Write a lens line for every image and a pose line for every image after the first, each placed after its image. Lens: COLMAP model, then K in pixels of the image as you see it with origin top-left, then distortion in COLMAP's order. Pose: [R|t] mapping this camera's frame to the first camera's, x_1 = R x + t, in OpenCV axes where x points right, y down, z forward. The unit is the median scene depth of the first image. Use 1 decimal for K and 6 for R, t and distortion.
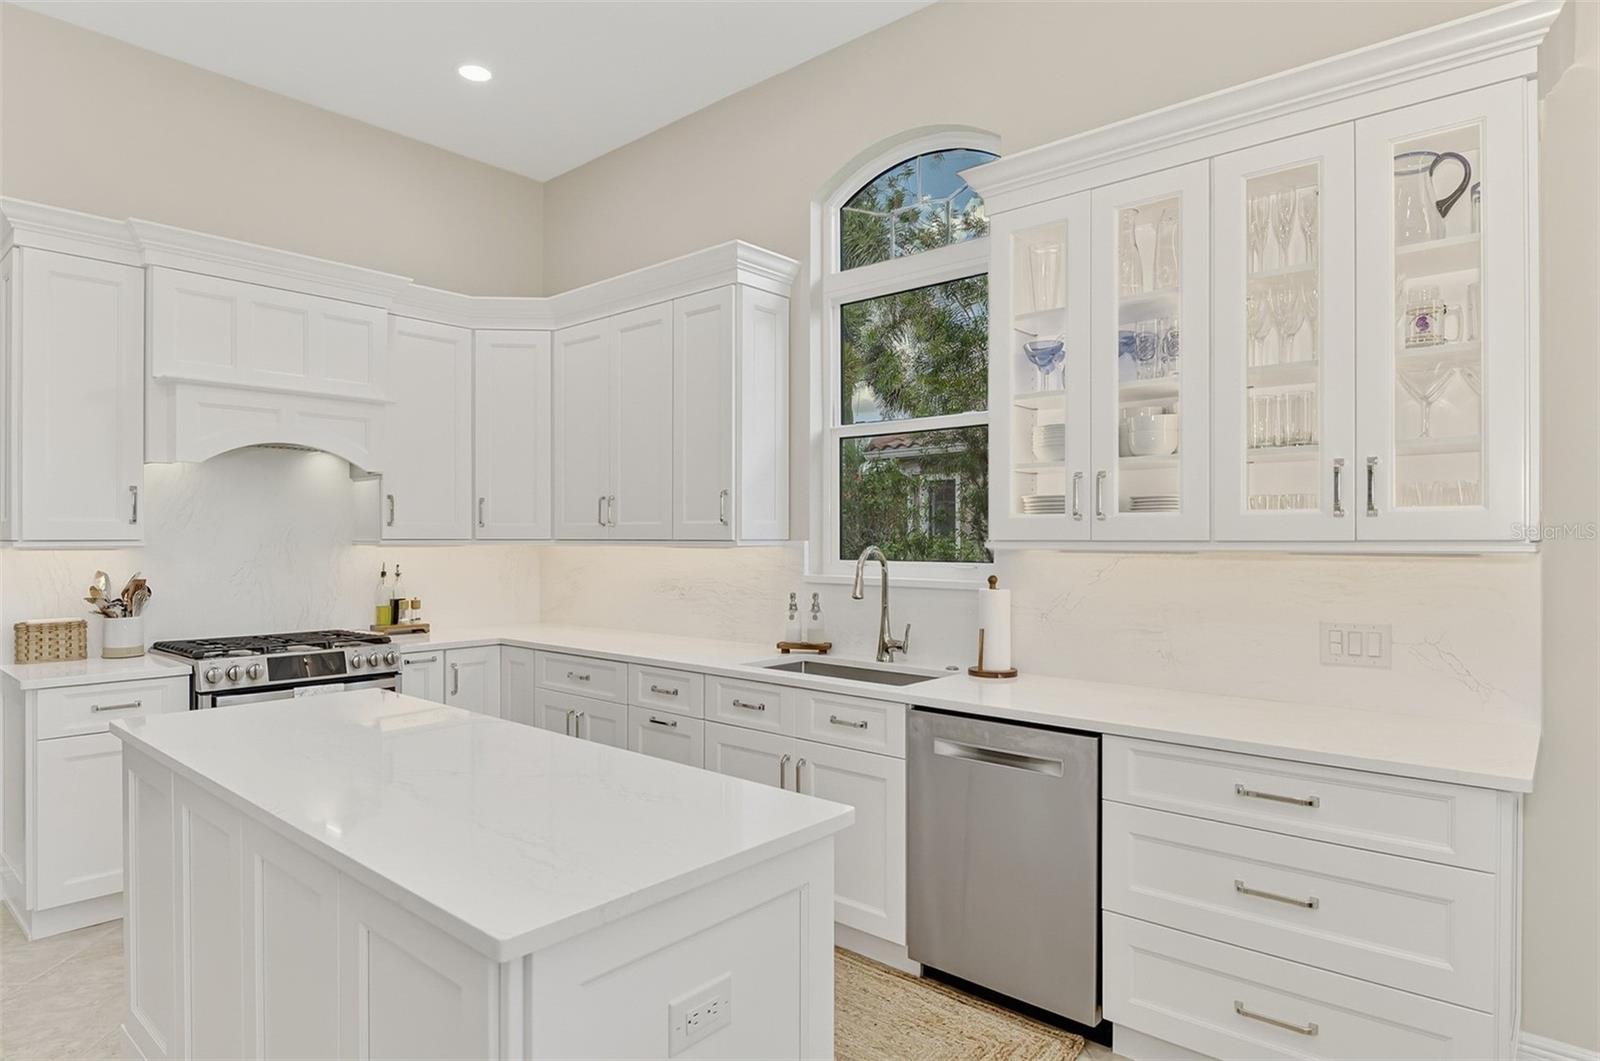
lens RADIAL K [[886.3, 0, 798.3], [0, 886.3, 531.8], [0, 0, 1]] dist [-0.004530, -0.000431]
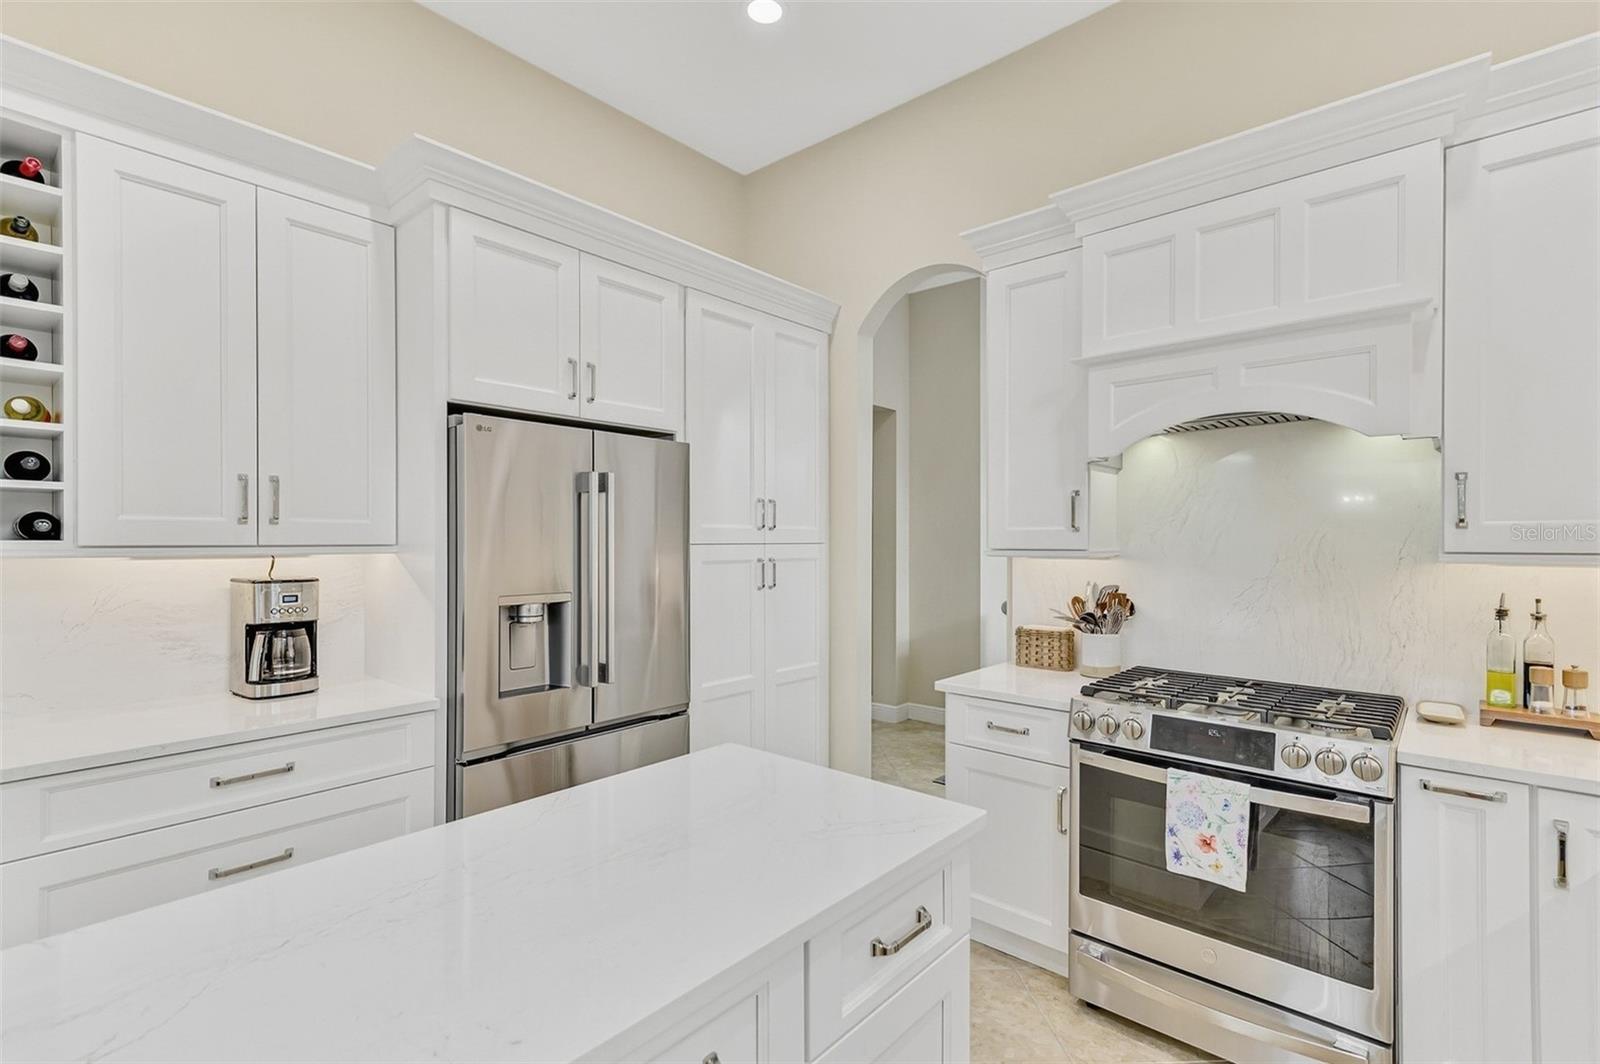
lens RADIAL K [[748.6, 0, 796.3], [0, 748.6, 538.0], [0, 0, 1]] dist [0.014737, -0.001665]
pose [[-0.006732, -0.003238, -0.999972, 0.017338], [0.005341, 0.999980, -0.003274, -0.001357], [0.999963, -0.005363, -0.006715, 0.730705]]
